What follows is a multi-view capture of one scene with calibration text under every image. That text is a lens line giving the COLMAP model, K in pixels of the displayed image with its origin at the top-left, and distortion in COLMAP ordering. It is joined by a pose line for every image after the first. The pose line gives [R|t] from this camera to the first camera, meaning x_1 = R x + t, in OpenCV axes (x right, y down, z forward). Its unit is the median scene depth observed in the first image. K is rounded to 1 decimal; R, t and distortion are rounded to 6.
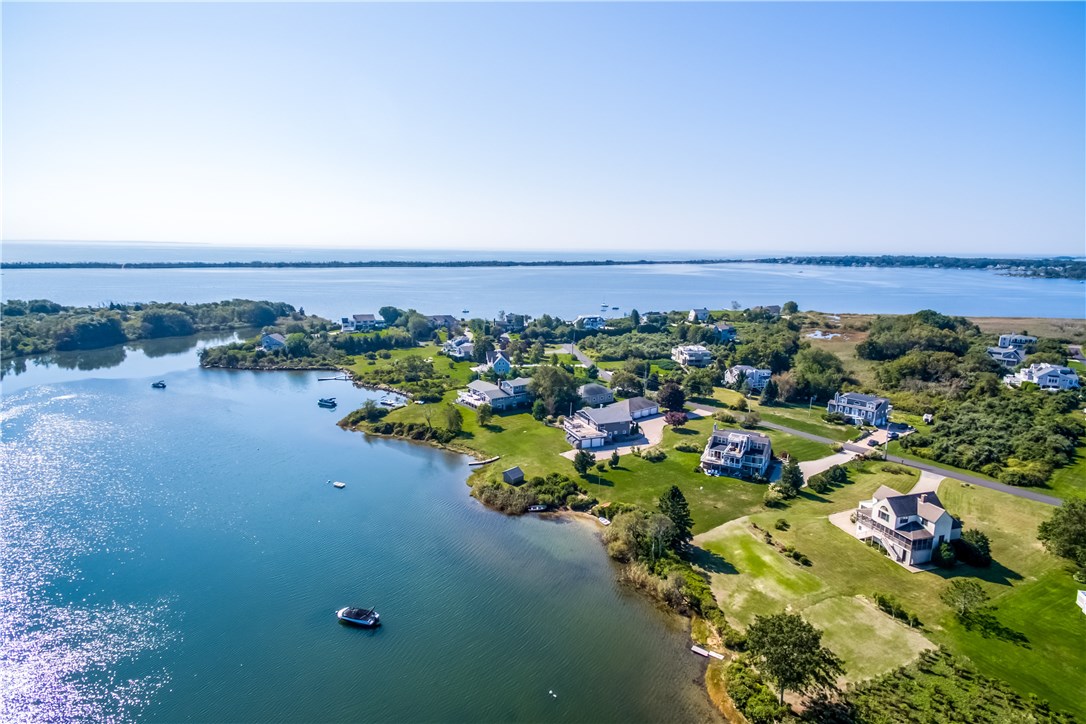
lens RADIAL K [[609.1, 0, 541.3], [0, 609.1, 361.3], [0, 0, 1]] dist [0.007860, 0.002327]
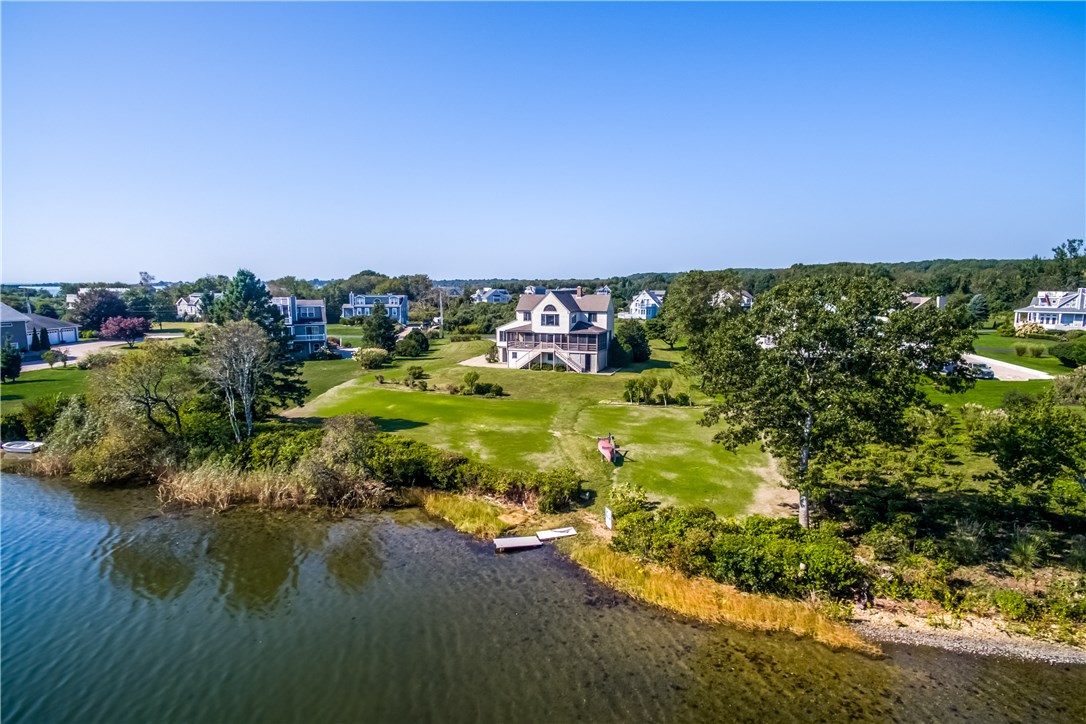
lens RADIAL K [[609.1, 0, 541.3], [0, 609.1, 363.2], [0, 0, 1]] dist [0.007860, 0.002327]
pose [[0.608906, -0.118769, 0.784301, 0.007014], [0.156877, 0.987229, 0.027705, 0.264312], [-0.777575, 0.106169, 0.619762, 0.551108]]
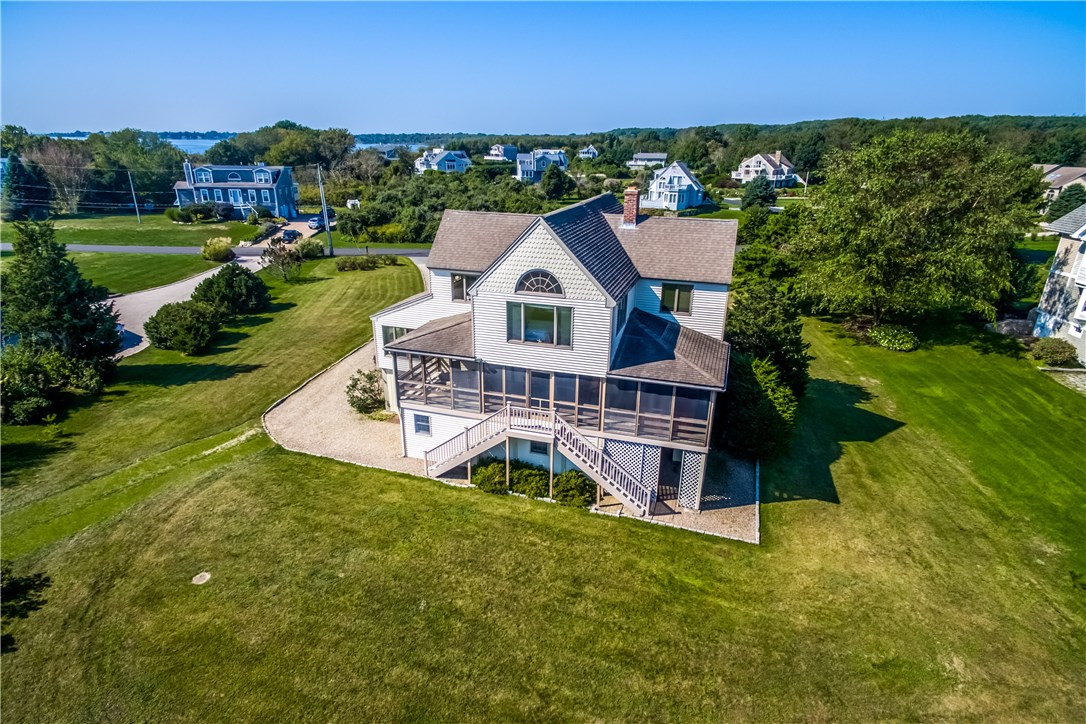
lens RADIAL K [[609.1, 0, 546.8], [0, 609.1, 392.1], [0, 0, 1]] dist [0.007860, 0.002327]
pose [[0.565635, -0.325088, 0.757875, 0.385732], [0.151782, 0.944360, 0.291798, 0.205033], [-0.810567, -0.050020, 0.583506, 0.833317]]
